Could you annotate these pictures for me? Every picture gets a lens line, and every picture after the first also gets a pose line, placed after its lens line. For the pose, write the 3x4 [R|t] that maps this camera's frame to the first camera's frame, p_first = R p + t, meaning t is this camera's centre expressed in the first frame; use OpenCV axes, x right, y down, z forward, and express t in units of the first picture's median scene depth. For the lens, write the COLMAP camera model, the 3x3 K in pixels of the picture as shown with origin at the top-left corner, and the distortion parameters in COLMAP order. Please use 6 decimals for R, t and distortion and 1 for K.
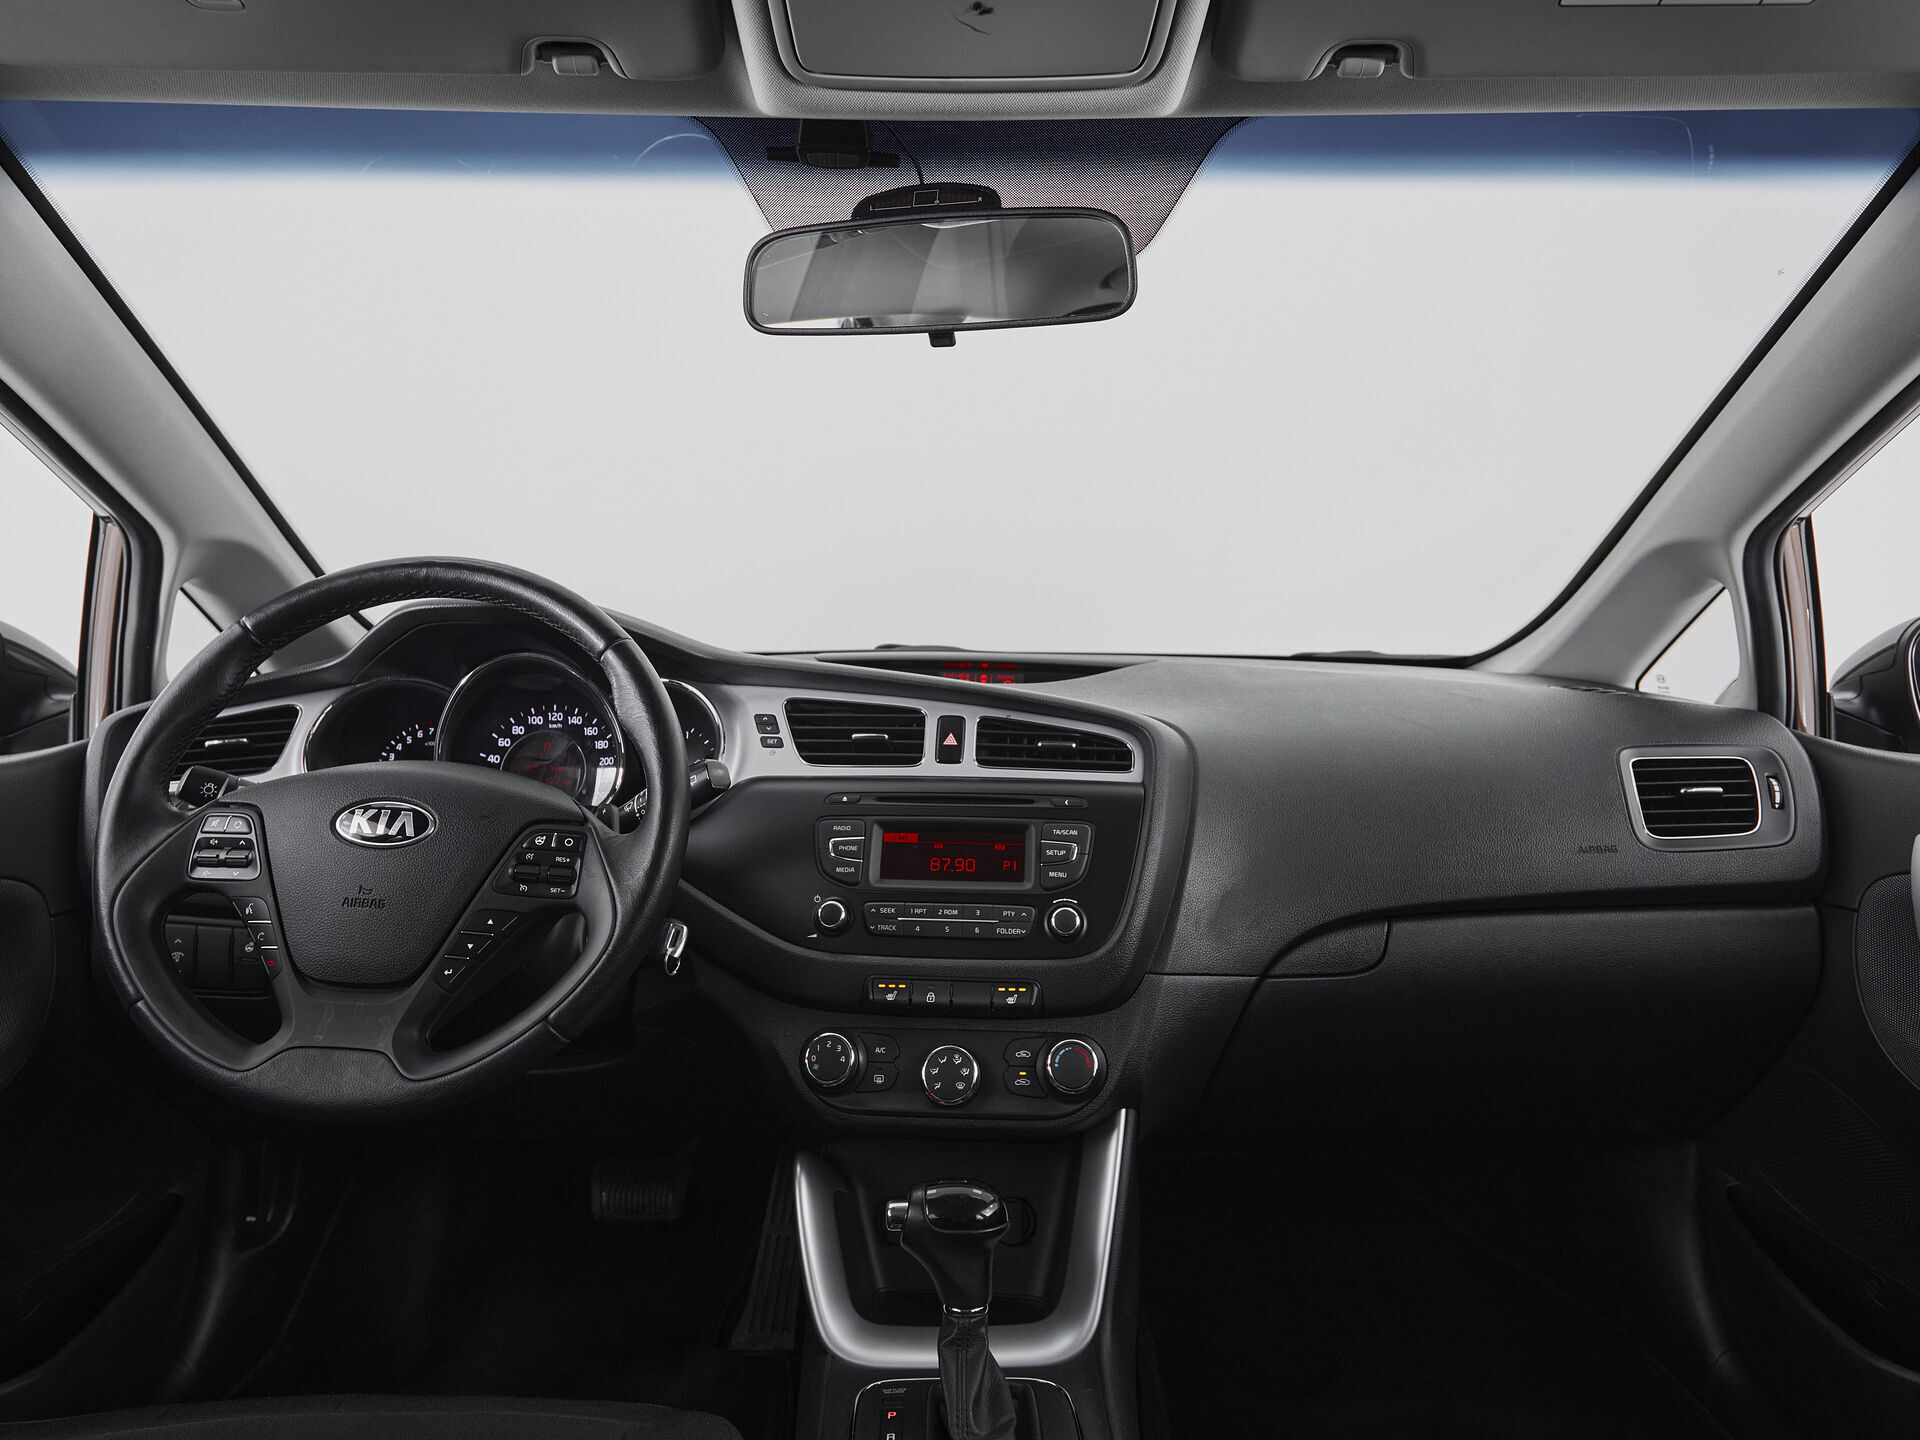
lens RADIAL K [[1222.1, 0, 954.2], [0, 1222.1, 694.8], [0, 0, 1]] dist [0.030818, -0.018841]
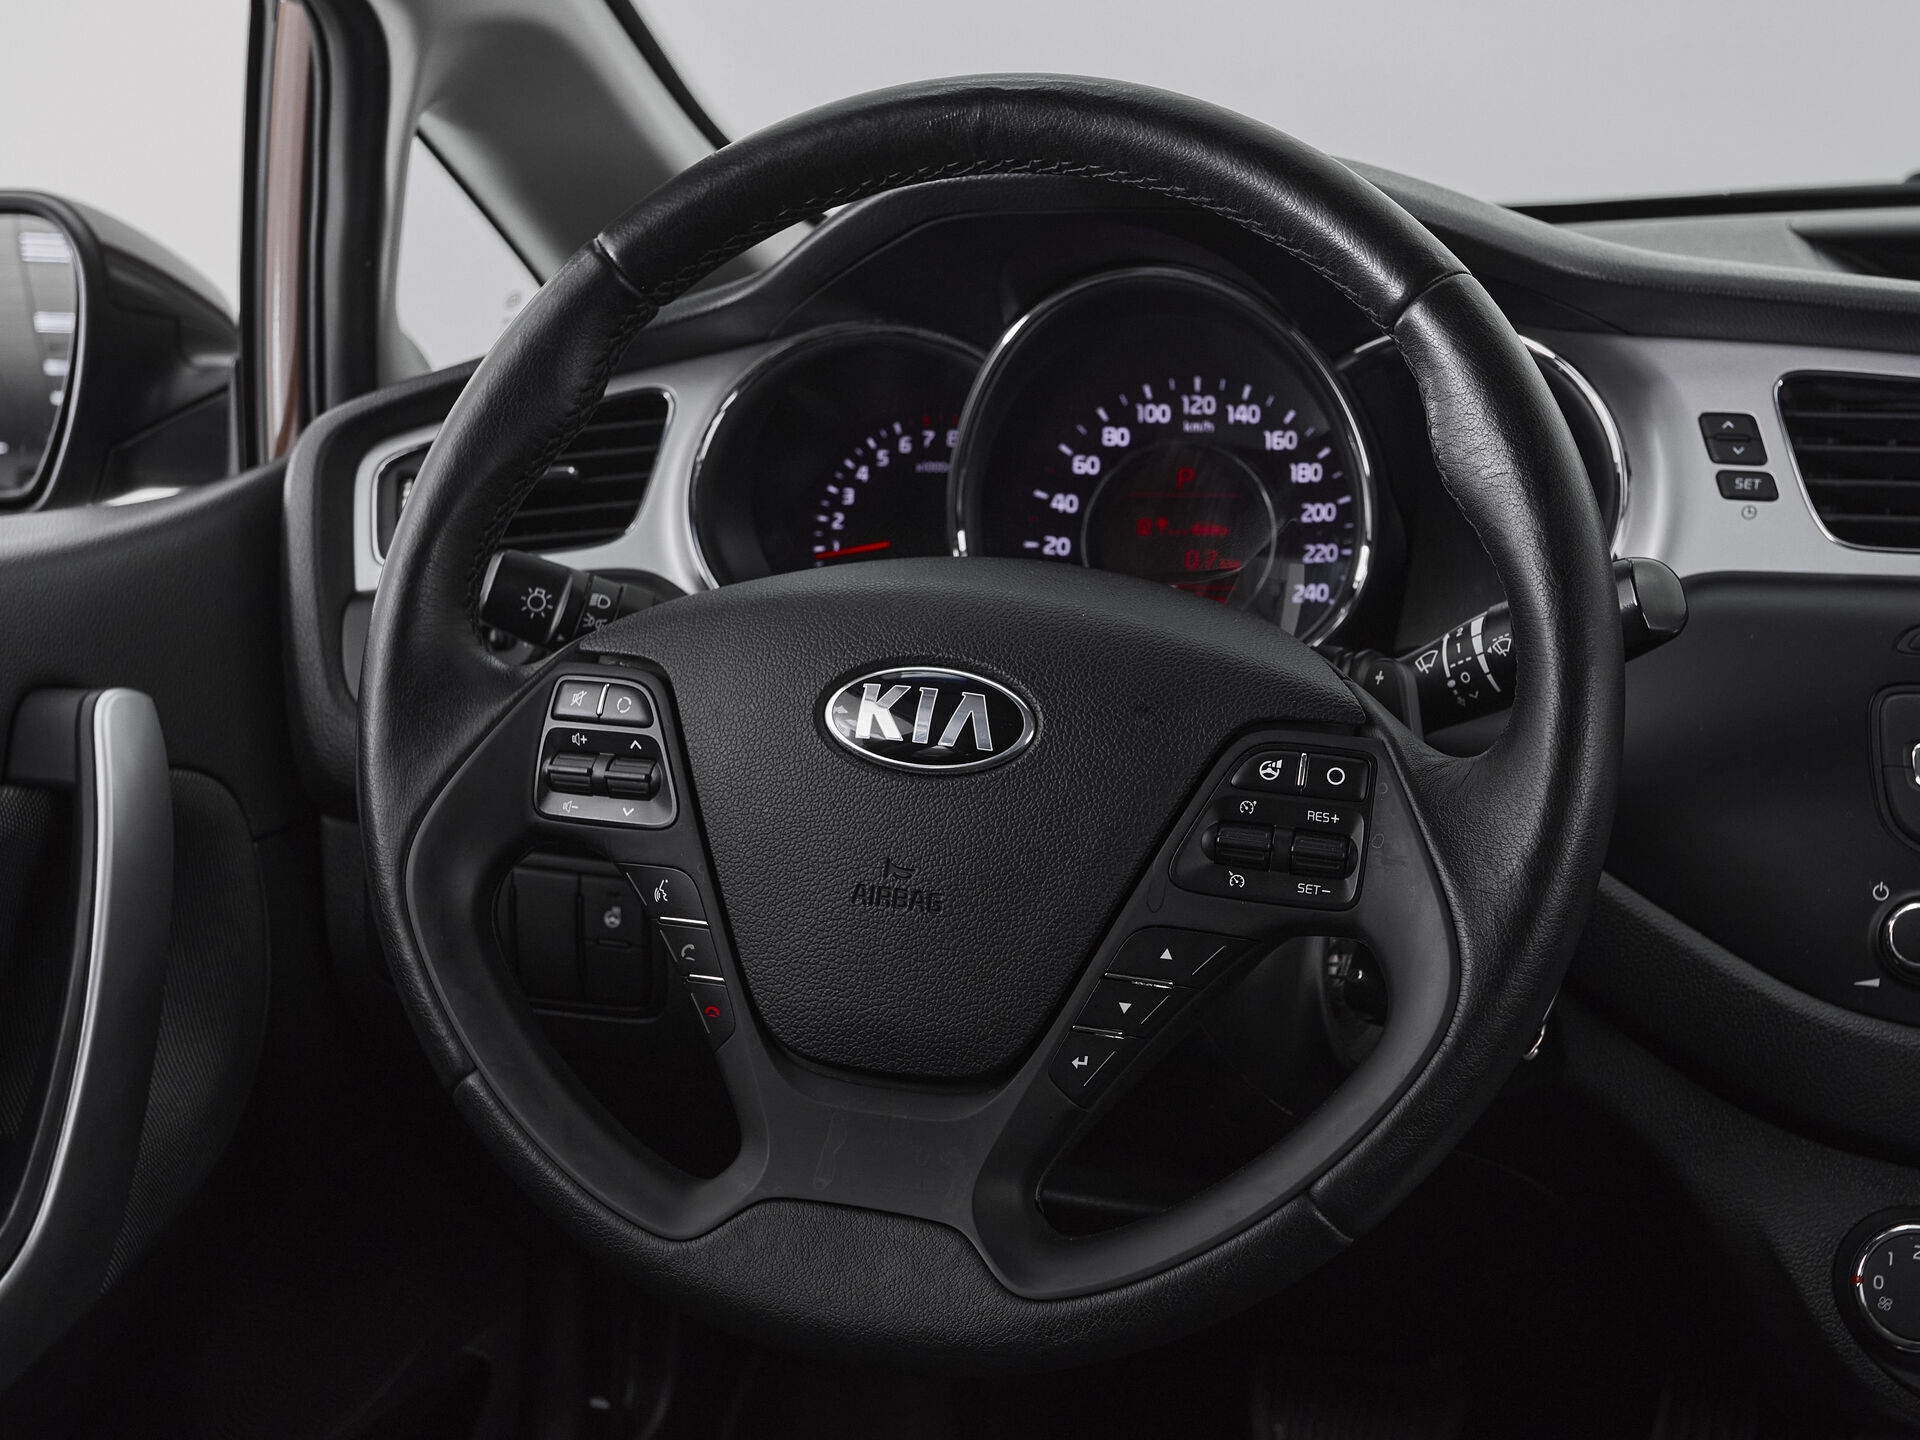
lens RADIAL K [[2762.9, 0, 959.7], [0, 2762.9, 705.5], [0, 0, 1]] dist [0.031519, 0.000000]
pose [[0.949794, 0.037116, -0.310667, -0.122877], [0.020321, 0.983524, 0.179630, -0.065883], [0.312215, -0.176924, 0.933391, 0.067413]]
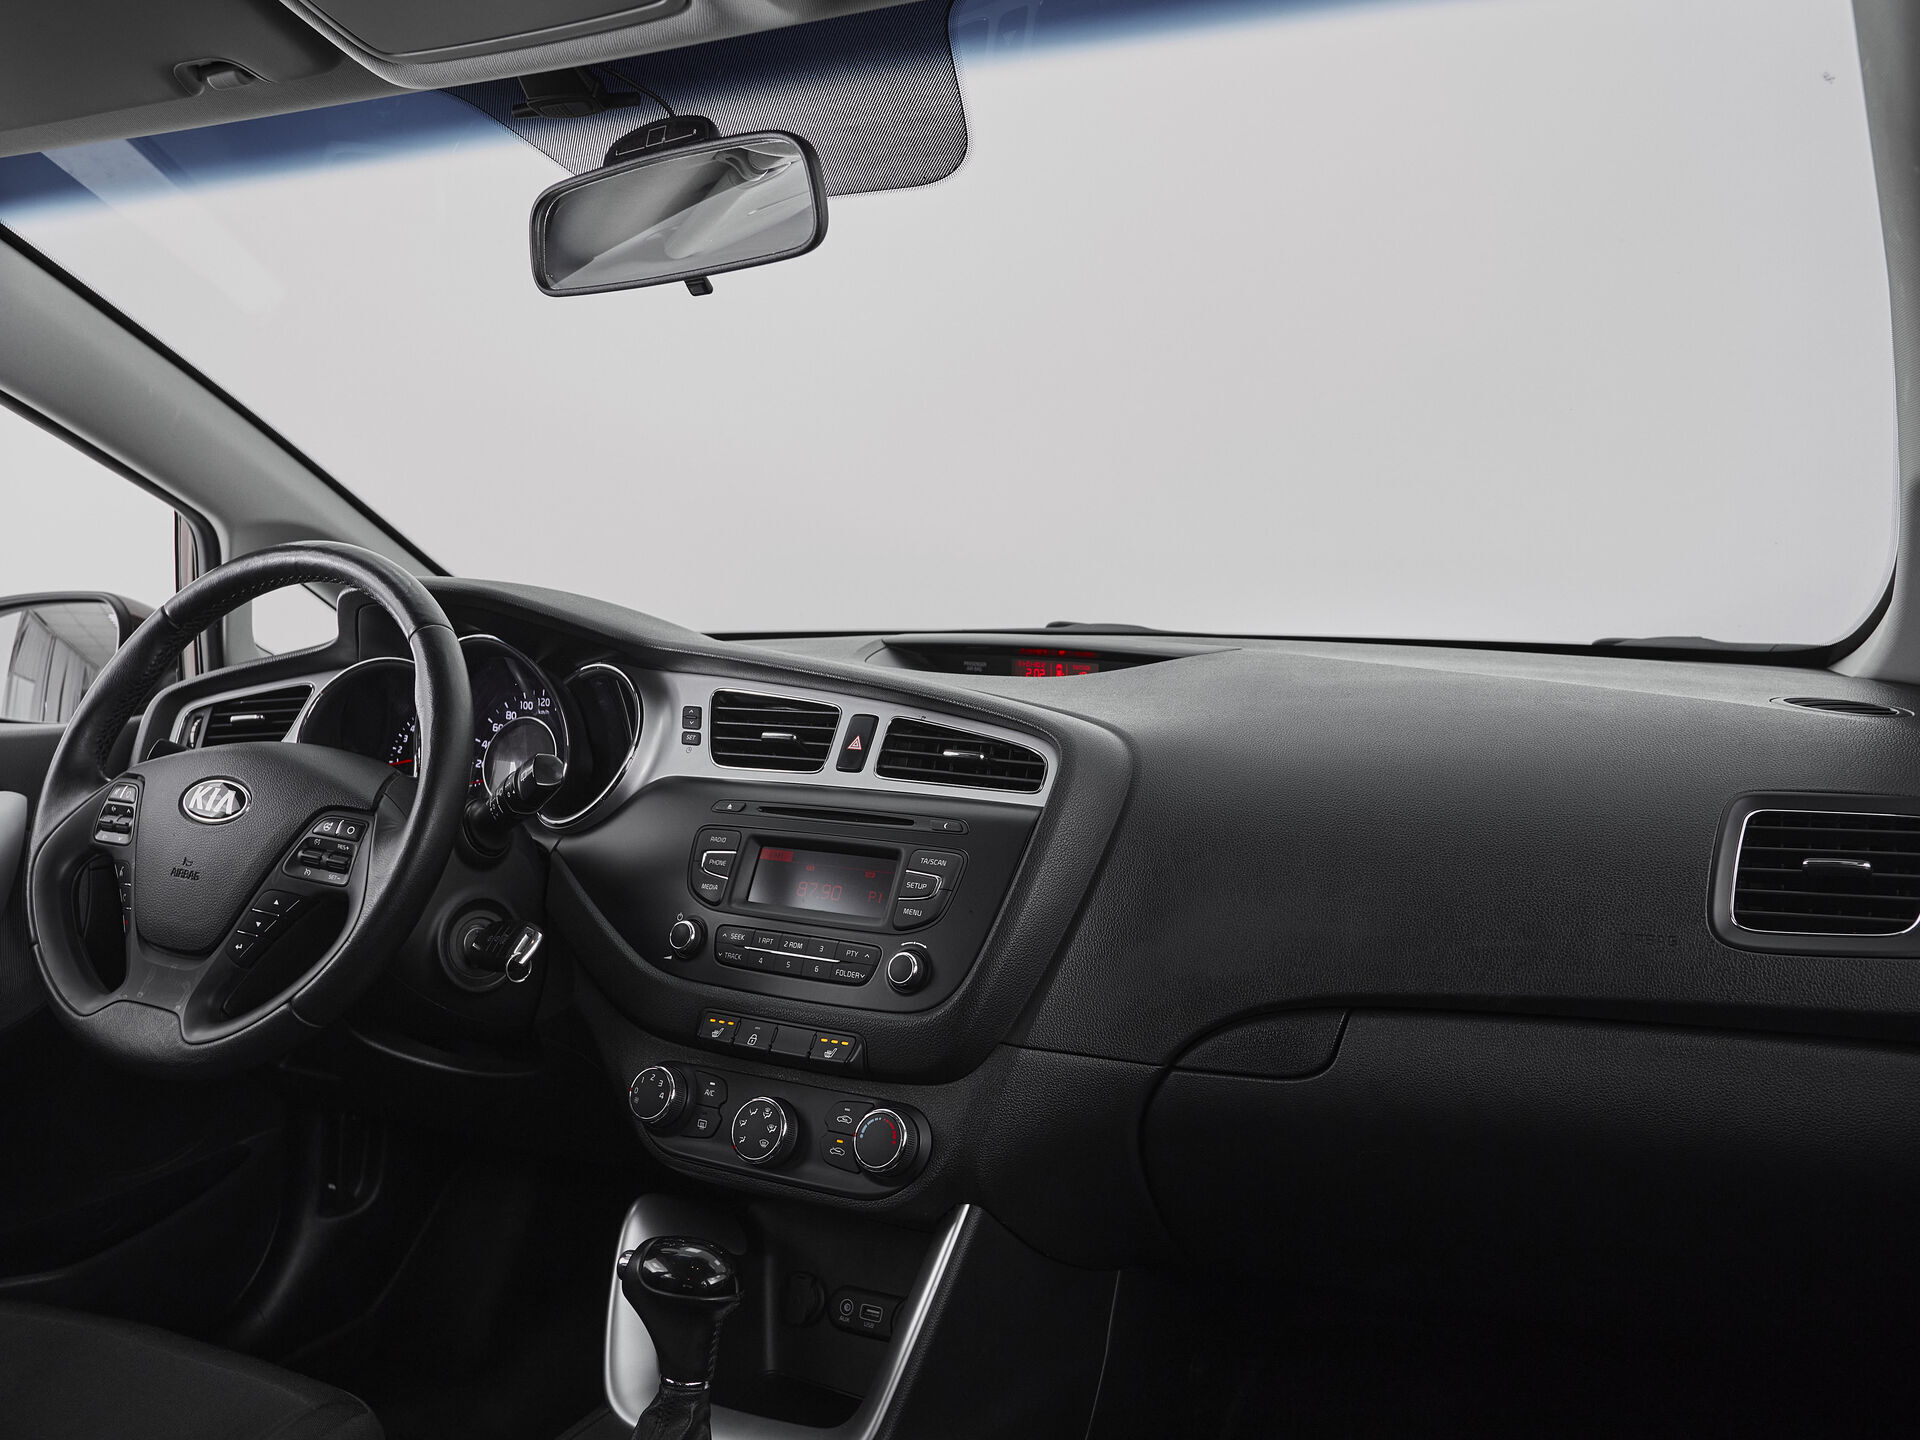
lens RADIAL K [[1631.3, 0, 943.4], [0, 1631.3, 680.7], [0, 0, 1]] dist [-0.043613, 0.021563]
pose [[0.902227, 0.022532, -0.430673, 0.584207], [-0.020625, 0.999746, 0.009098, -0.019475], [0.430769, 0.000674, 0.902462, 0.019838]]
